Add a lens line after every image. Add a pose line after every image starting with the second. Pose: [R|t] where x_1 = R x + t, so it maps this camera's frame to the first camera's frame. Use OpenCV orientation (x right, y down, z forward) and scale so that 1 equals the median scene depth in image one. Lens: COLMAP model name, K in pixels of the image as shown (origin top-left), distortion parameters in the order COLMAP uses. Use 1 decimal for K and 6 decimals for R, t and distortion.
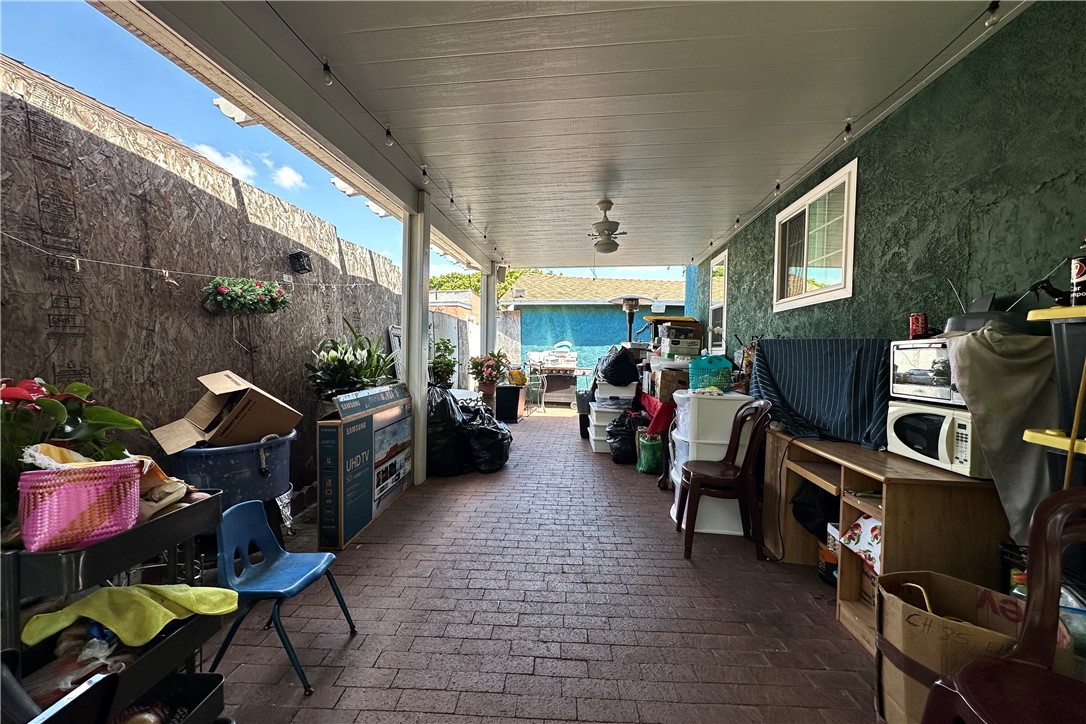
lens RADIAL K [[432.0, 0, 544.8], [0, 432.0, 362.7], [0, 0, 1]] dist [-0.003270, 0.000022]
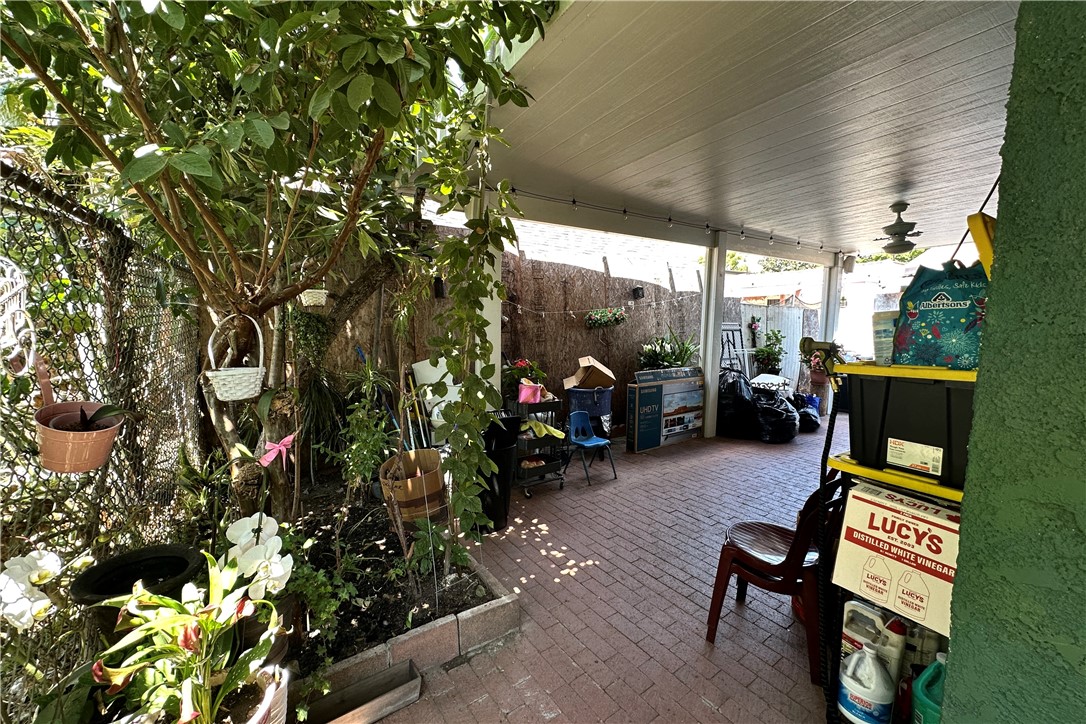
lens RADIAL K [[432.0, 0, 546.0], [0, 432.0, 364.7], [0, 0, 1]] dist [-0.003270, 0.000022]
pose [[0.613102, 0.072955, -0.786628, 0.735379], [-0.023858, 0.996982, 0.073870, -0.080714], [0.789643, -0.026523, 0.612993, -0.448088]]
